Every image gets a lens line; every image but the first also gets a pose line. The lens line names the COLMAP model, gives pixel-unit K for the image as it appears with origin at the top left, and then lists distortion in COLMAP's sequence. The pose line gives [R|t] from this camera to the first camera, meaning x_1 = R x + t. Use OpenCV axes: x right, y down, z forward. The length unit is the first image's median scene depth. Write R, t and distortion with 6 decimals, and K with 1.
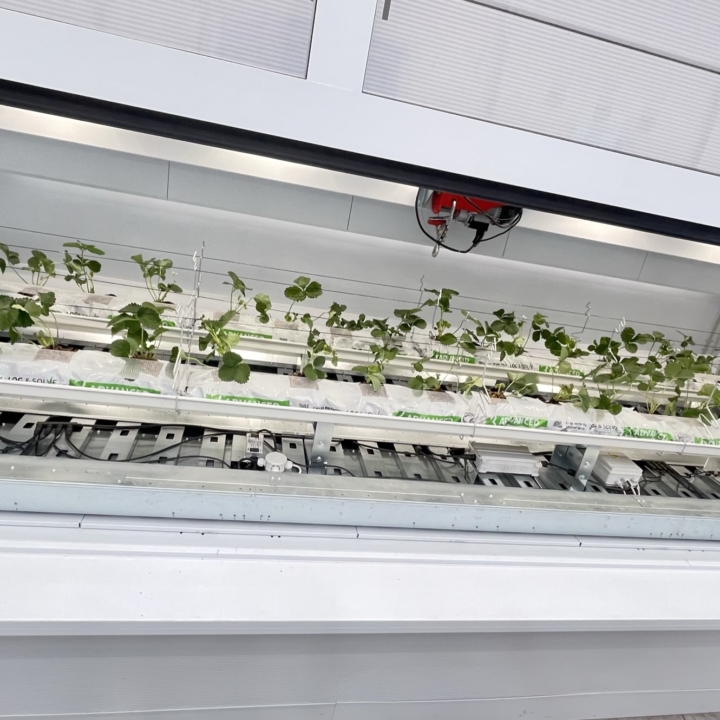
lens RADIAL K [[515.4, 0, 358.5], [0, 515.4, 363.2], [0, 0, 1]] dist [-0.007054, -0.002493]
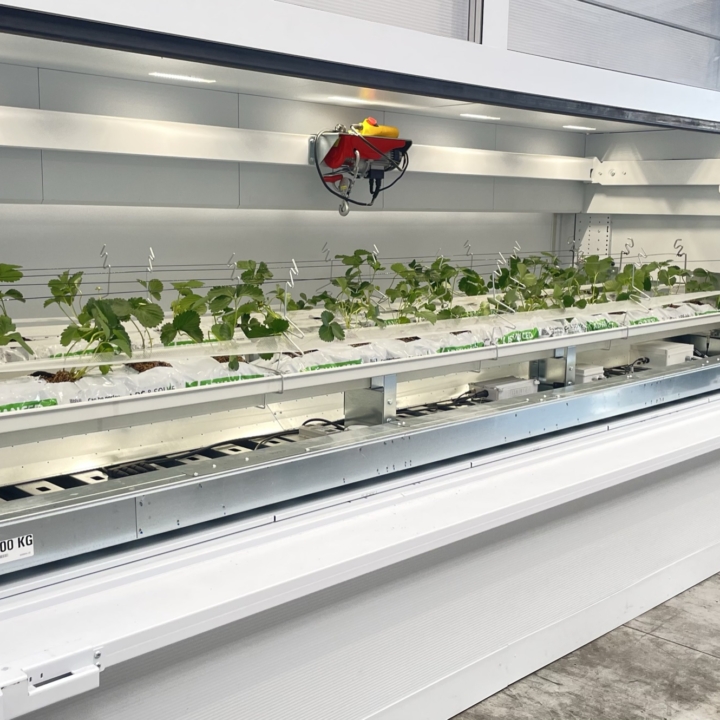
lens RADIAL K [[971.1, 0, 360.0], [0, 971.1, 360.0], [0, 0, 1]] dist [0.120634, -0.308622]
pose [[0.804085, -0.257814, 0.535705, -0.967835], [0.334329, 0.941189, -0.048866, 0.143025], [-0.491601, 0.218394, 0.842990, -0.449151]]
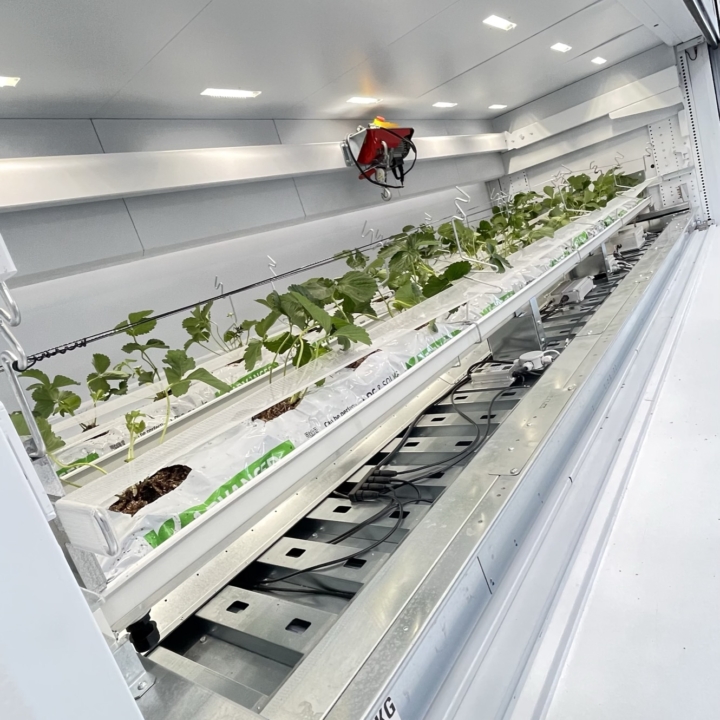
lens RADIAL K [[515.4, 0, 358.5], [0, 515.4, 363.2], [0, 0, 1]] dist [-0.007054, -0.002493]
pose [[0.622123, -0.531197, 0.575146, -0.812950], [0.636726, 0.770743, 0.023115, -0.019447], [-0.455568, 0.351830, 0.817724, 0.359583]]
